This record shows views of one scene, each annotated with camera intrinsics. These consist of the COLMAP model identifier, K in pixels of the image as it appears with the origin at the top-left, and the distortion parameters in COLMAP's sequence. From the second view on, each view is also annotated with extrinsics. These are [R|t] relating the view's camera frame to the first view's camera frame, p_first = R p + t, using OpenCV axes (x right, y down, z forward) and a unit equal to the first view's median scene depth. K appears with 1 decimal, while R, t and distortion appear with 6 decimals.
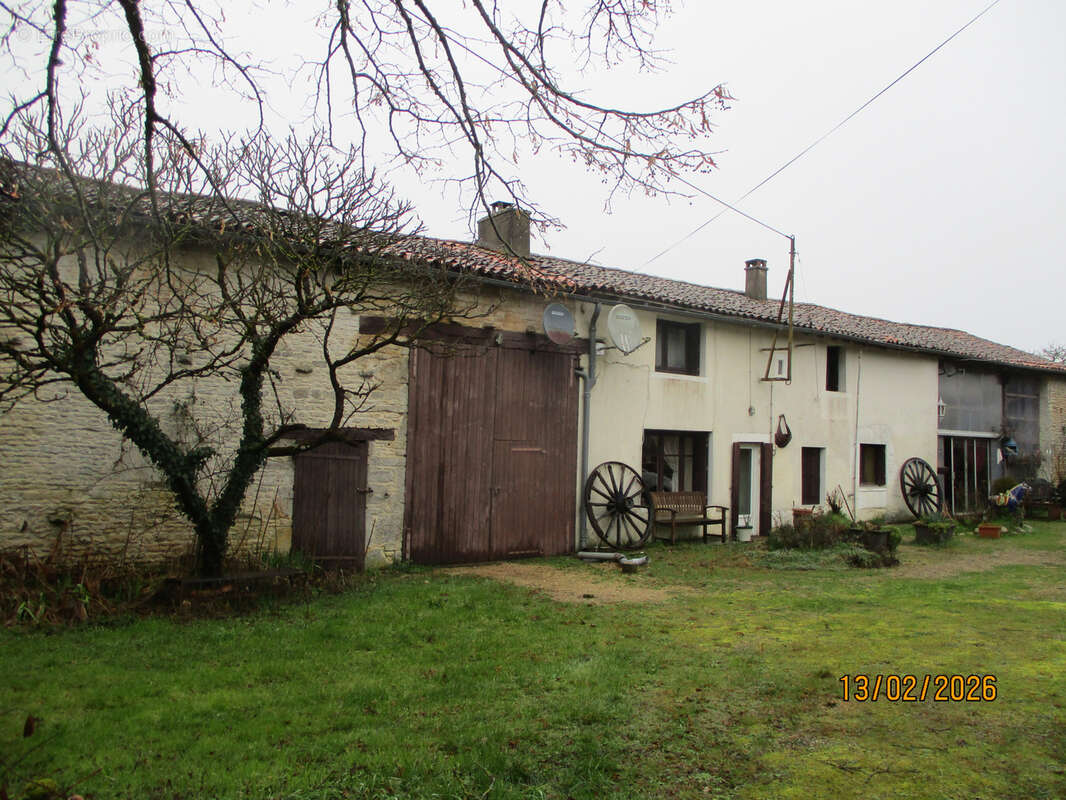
lens RADIAL K [[842.4, 0, 570.0], [0, 842.4, 393.8], [0, 0, 1]] dist [-0.029427, 0.007237]
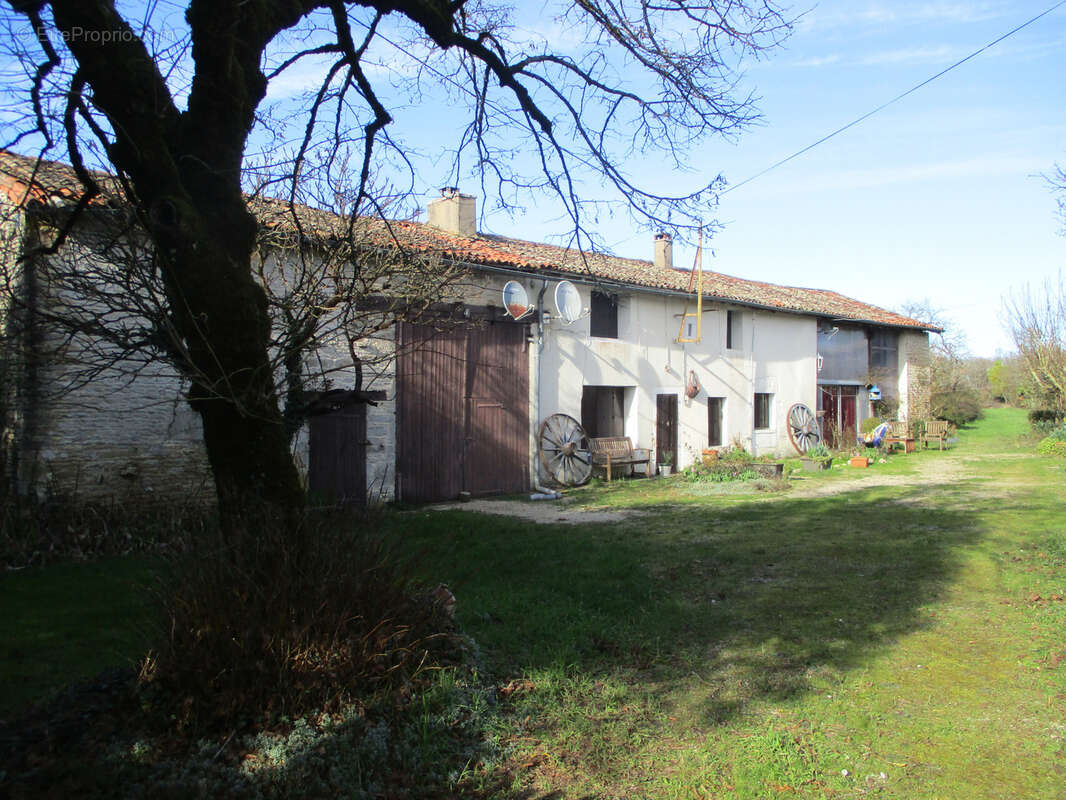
lens RADIAL K [[854.2, 0, 552.8], [0, 854.2, 397.6], [0, 0, 1]] dist [-0.045211, 0.008065]
pose [[0.991866, -0.025005, 0.124810, -0.107288], [0.017797, 0.998127, 0.058534, -0.012460], [-0.126040, -0.055836, 0.990453, -0.188394]]
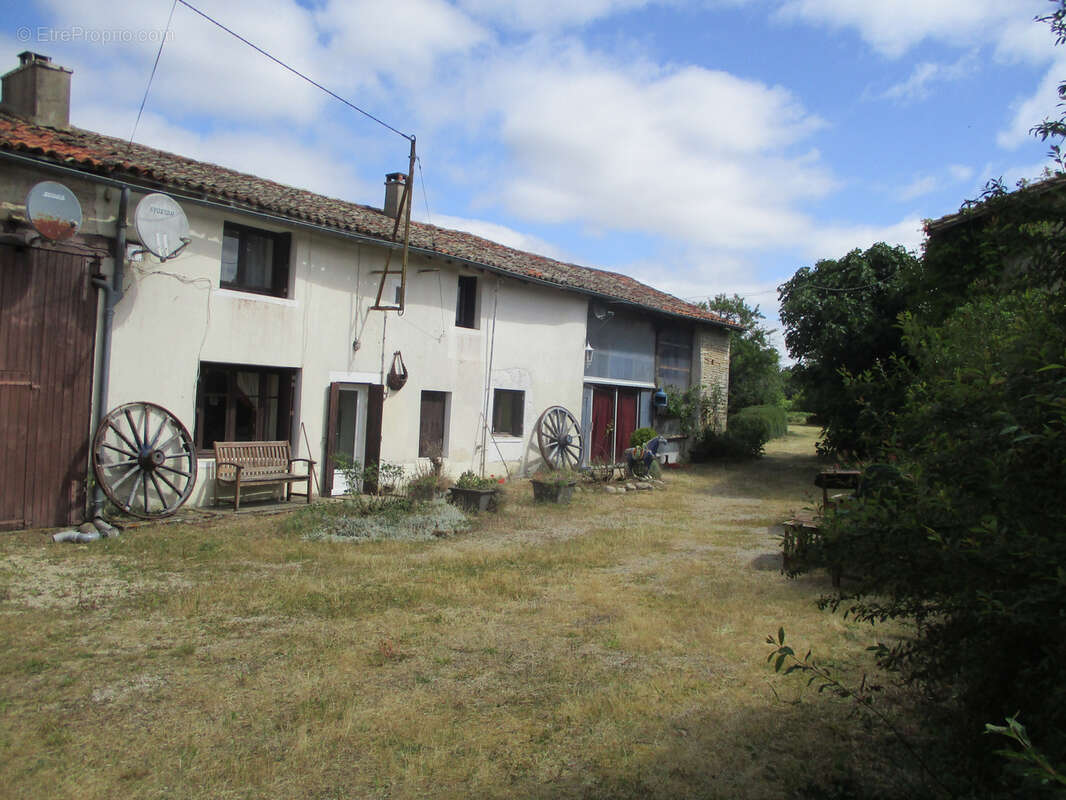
lens RADIAL K [[854.2, 0, 552.8], [0, 854.2, 397.6], [0, 0, 1]] dist [-0.045211, 0.008065]
pose [[0.949621, 0.021642, 0.312652, 0.158852], [-0.043377, 0.997088, 0.062729, 0.012258], [-0.310384, -0.073131, 0.947794, 0.161752]]
